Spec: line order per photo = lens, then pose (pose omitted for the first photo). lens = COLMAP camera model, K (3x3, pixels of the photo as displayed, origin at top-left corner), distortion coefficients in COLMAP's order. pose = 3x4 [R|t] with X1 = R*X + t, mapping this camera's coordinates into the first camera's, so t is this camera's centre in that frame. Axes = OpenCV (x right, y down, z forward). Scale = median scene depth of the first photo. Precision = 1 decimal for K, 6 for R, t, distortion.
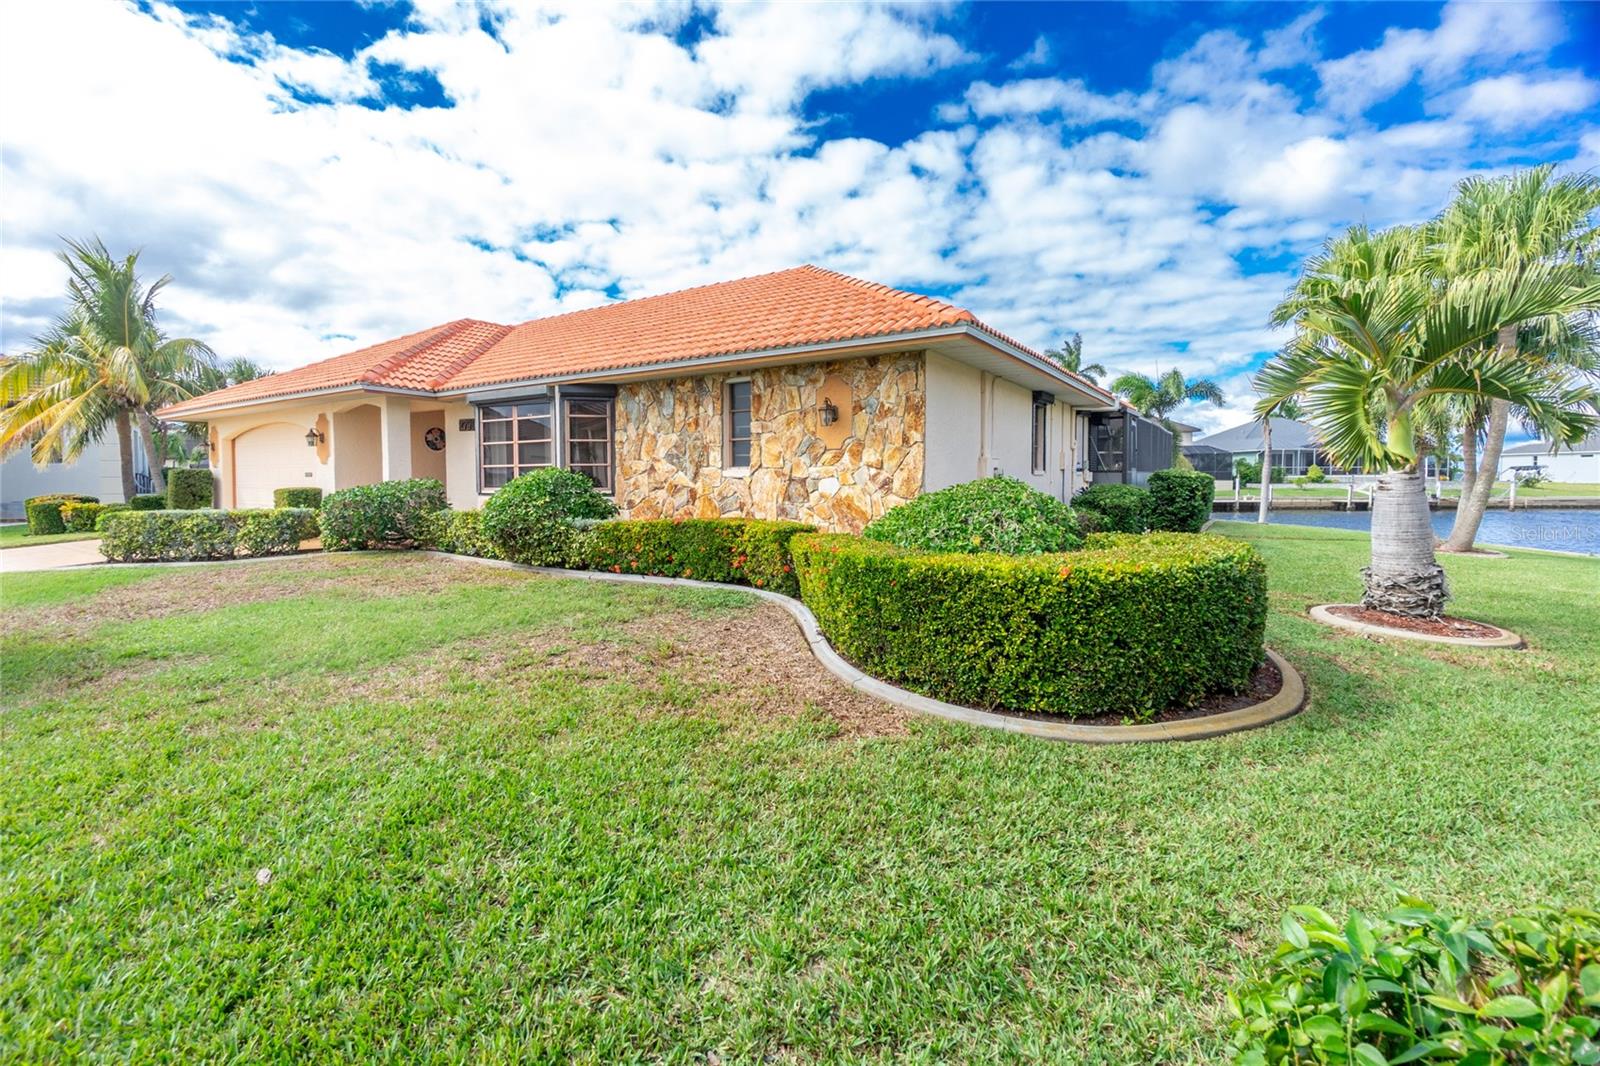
lens RADIAL K [[743.2, 0, 746.7], [0, 743.2, 521.0], [0, 0, 1]] dist [-0.003662, -0.000151]
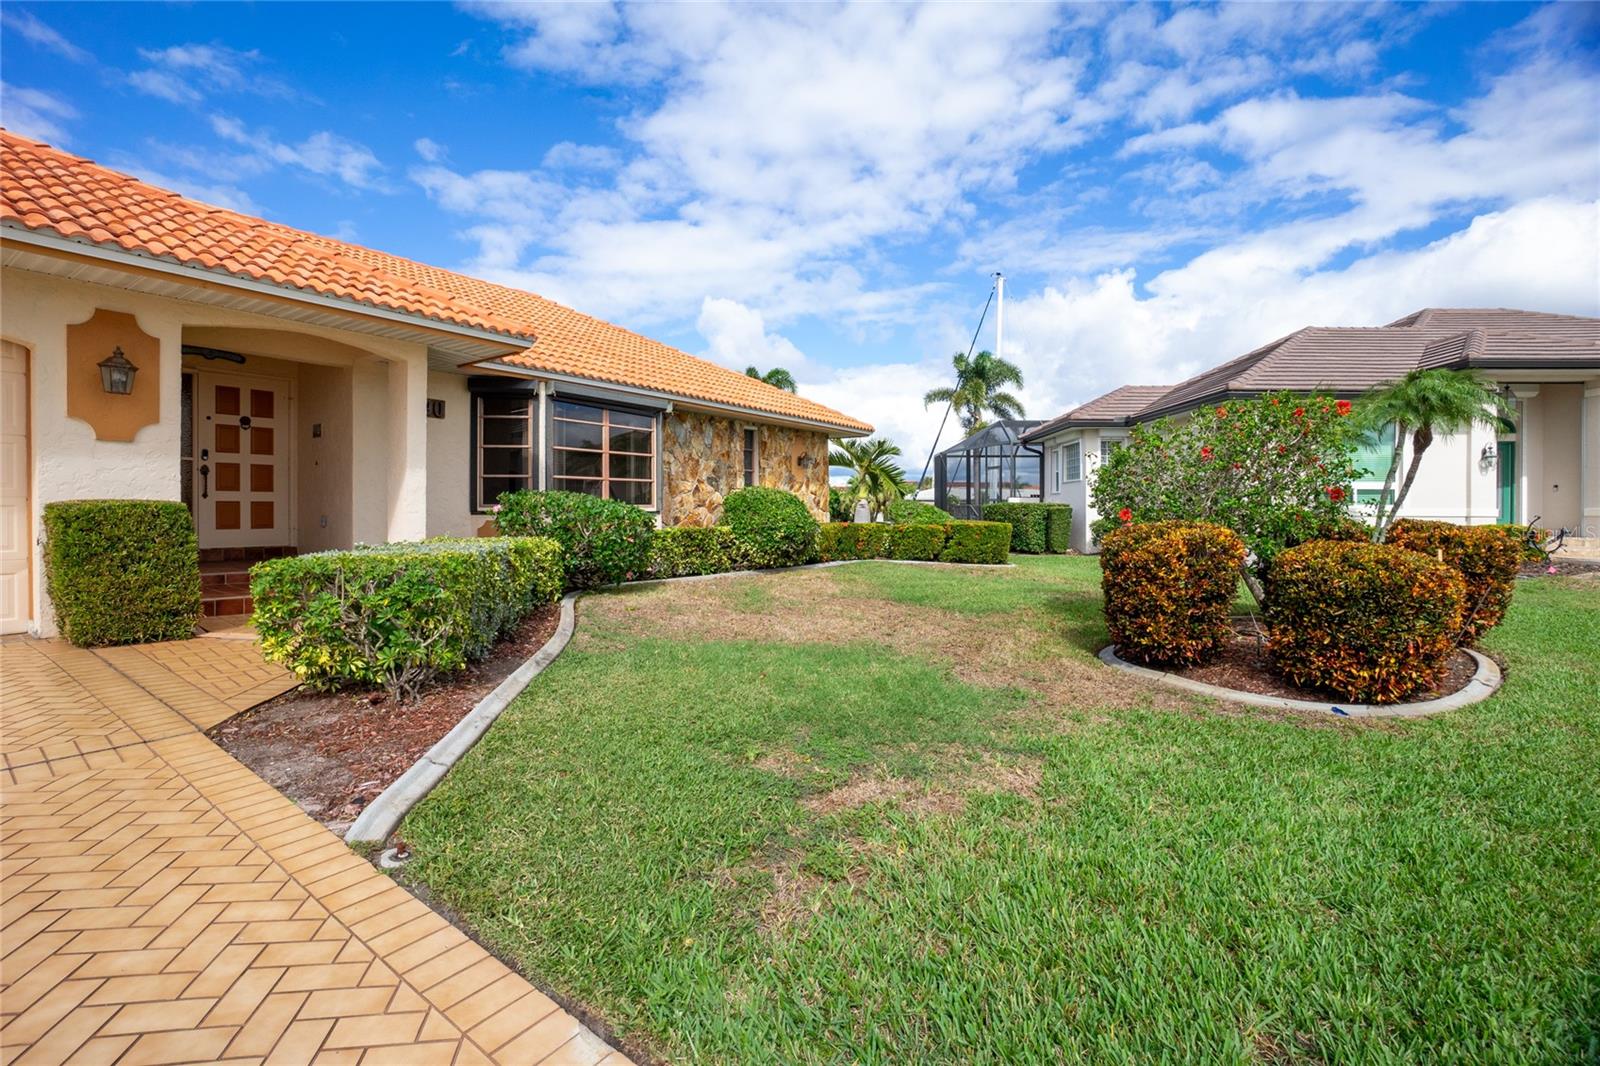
lens RADIAL K [[716.0, 0, 800.0], [0, 716.0, 533.0], [0, 0, 1]] dist [-0.070994, 0.024086]
pose [[-0.018848, -0.027668, 0.999439, -1.297186], [0.056948, 0.997965, 0.028701, -0.025127], [-0.998199, 0.057457, -0.017234, 0.898646]]
